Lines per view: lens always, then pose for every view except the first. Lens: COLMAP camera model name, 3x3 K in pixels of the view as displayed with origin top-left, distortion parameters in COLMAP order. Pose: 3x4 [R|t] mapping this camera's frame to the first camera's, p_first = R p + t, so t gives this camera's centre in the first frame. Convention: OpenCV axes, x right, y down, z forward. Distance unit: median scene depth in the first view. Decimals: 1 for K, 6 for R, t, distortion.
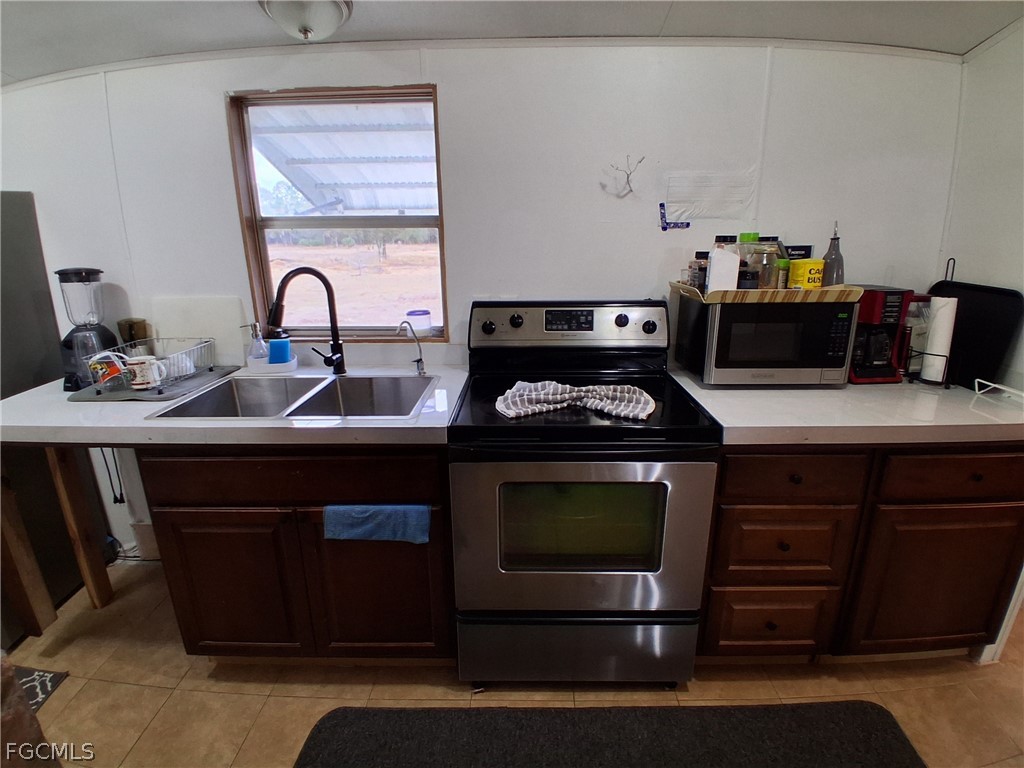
lens RADIAL K [[501.0, 0, 522.3], [0, 501.0, 383.0], [0, 0, 1]] dist [0.002454, -0.042297]
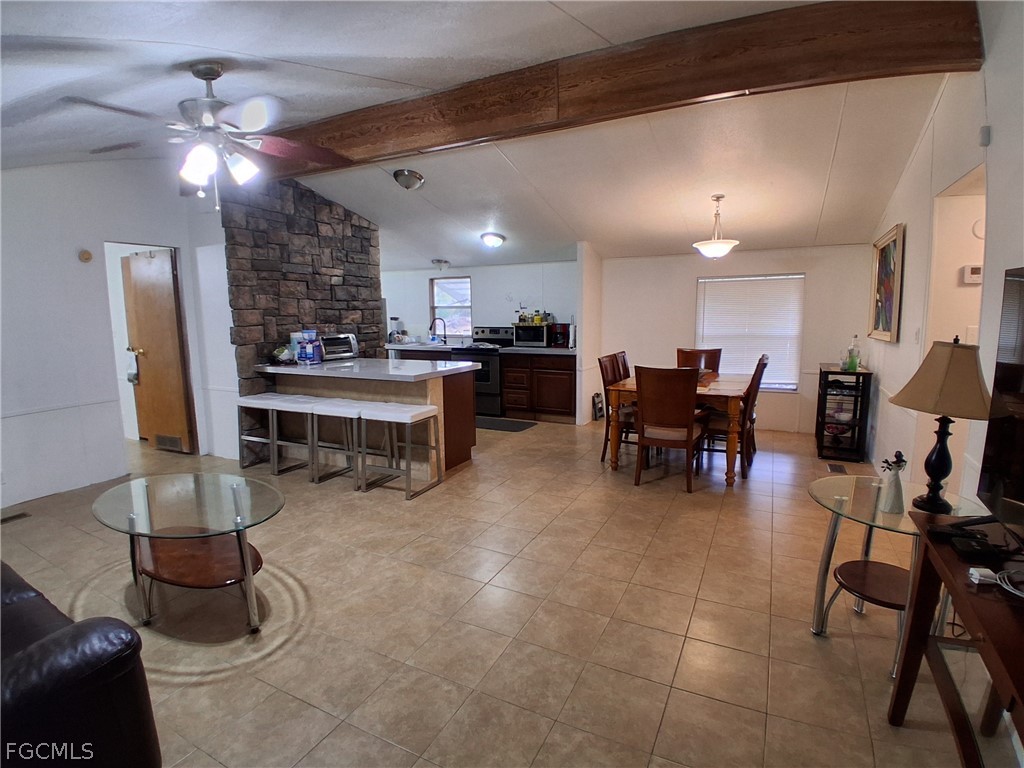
lens RADIAL K [[508.4, 0, 518.3], [0, 508.4, 372.5], [0, 0, 1]] dist [0.014624, -0.052652]
pose [[0.898096, 0.053672, -0.436512, 2.012498], [-0.122706, 0.983691, -0.131508, 0.690683], [0.422335, 0.171670, 0.890035, -2.404470]]
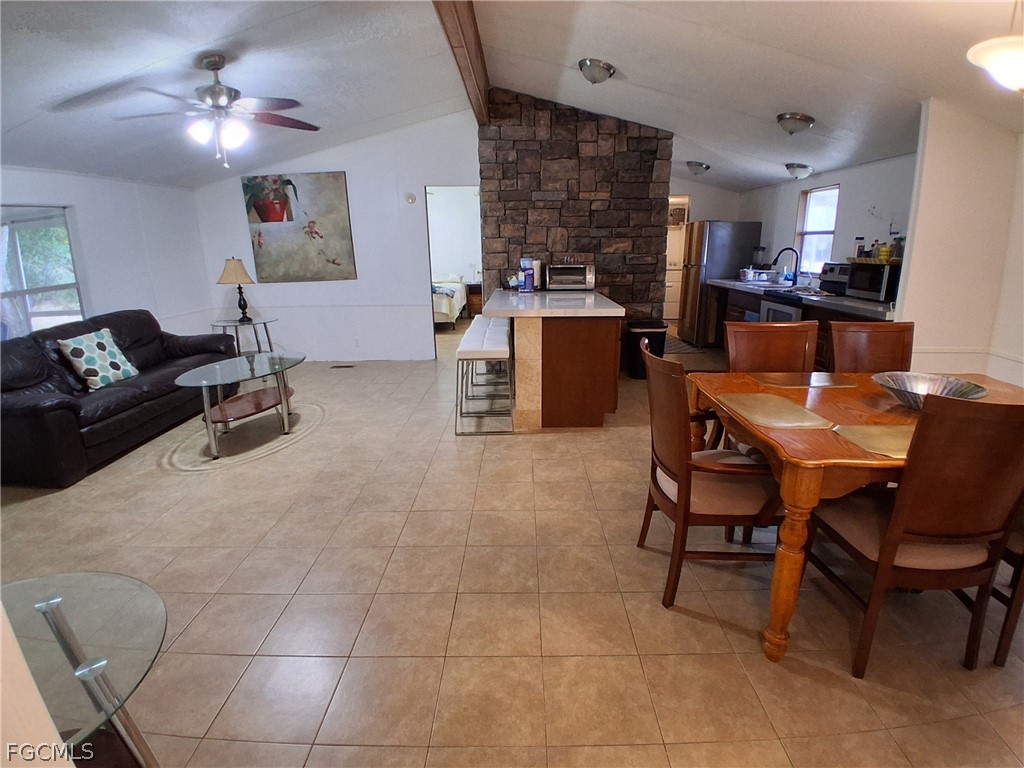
lens RADIAL K [[504.8, 0, 518.7], [0, 504.8, 383.2], [0, 0, 1]] dist [0.004159, -0.052422]
pose [[0.008164, 0.267928, -0.963404, 2.639675], [-0.271565, 0.927822, 0.255731, 0.201853], [0.962386, 0.259539, 0.080335, -0.636879]]
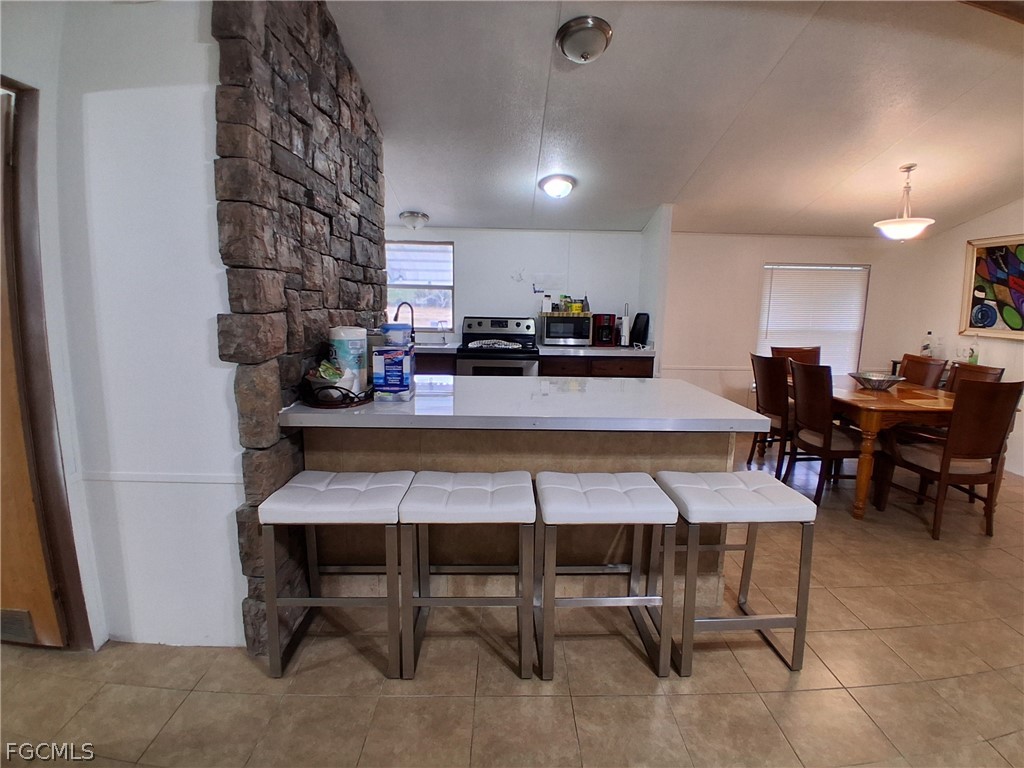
lens RADIAL K [[501.0, 0, 522.3], [0, 501.0, 383.0], [0, 0, 1]] dist [0.002454, -0.042297]
pose [[0.999244, 0.022210, 0.031907, 0.140212], [-0.018114, 0.992198, -0.123353, 0.536885], [-0.034398, 0.122682, 0.991850, -1.706881]]
